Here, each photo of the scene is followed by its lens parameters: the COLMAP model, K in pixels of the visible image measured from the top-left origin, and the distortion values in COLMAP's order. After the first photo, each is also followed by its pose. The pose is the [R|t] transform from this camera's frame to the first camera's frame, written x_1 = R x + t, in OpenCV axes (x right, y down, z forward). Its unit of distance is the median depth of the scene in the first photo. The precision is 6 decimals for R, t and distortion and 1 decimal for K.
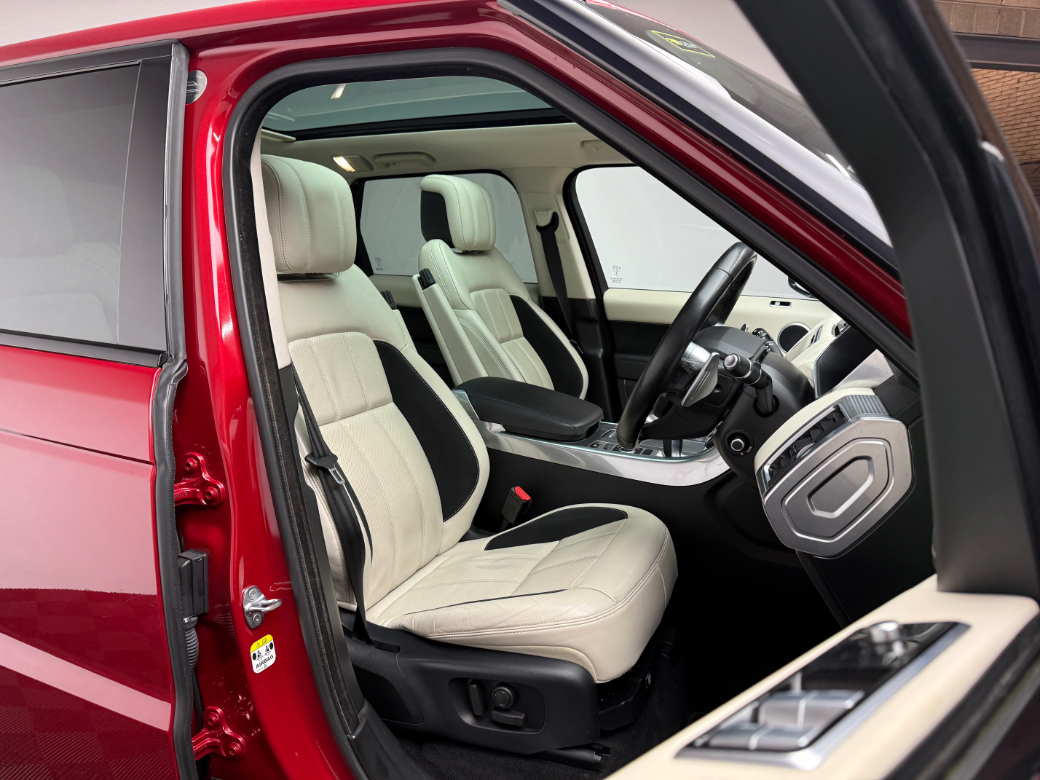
lens RADIAL K [[677.3, 0, 520.0], [0, 677.3, 390.0], [0, 0, 1]] dist [0.004063, 0.002022]
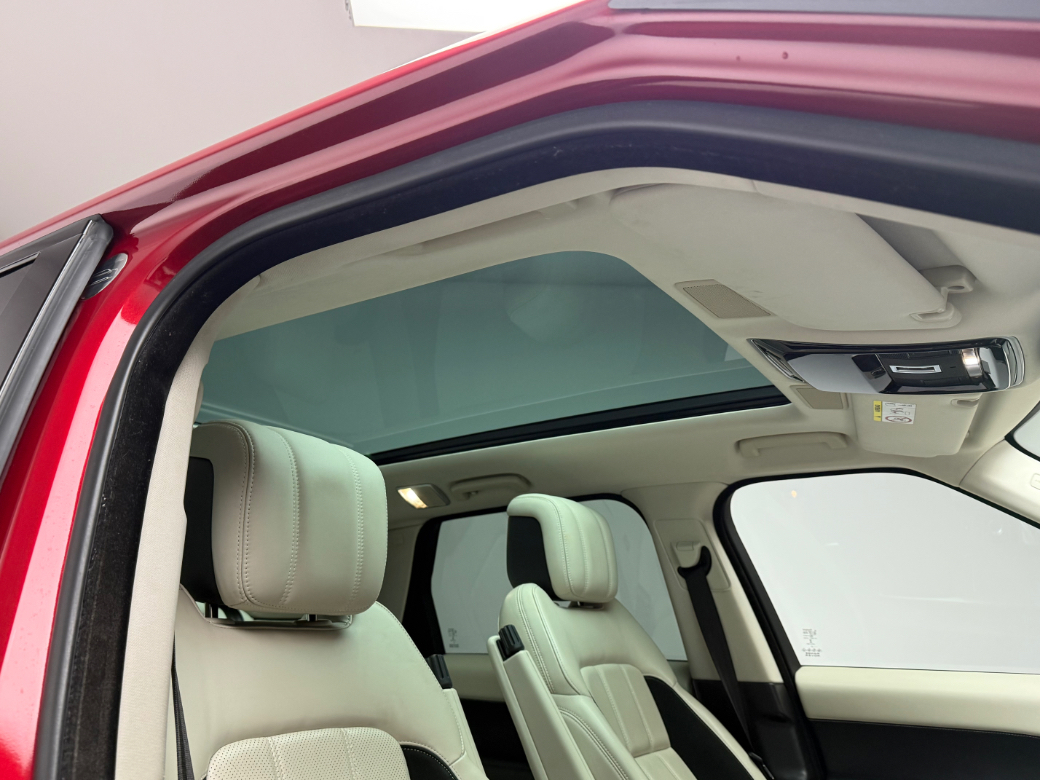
lens RADIAL K [[823.4, 0, 520.0], [0, 823.4, 390.0], [0, 0, 1]] dist [0.107865, -0.226093]
pose [[0.989079, -0.054829, -0.136808, -0.009383], [-0.016498, 0.881208, -0.472440, -0.006142], [0.146460, 0.469538, 0.870680, 0.189745]]
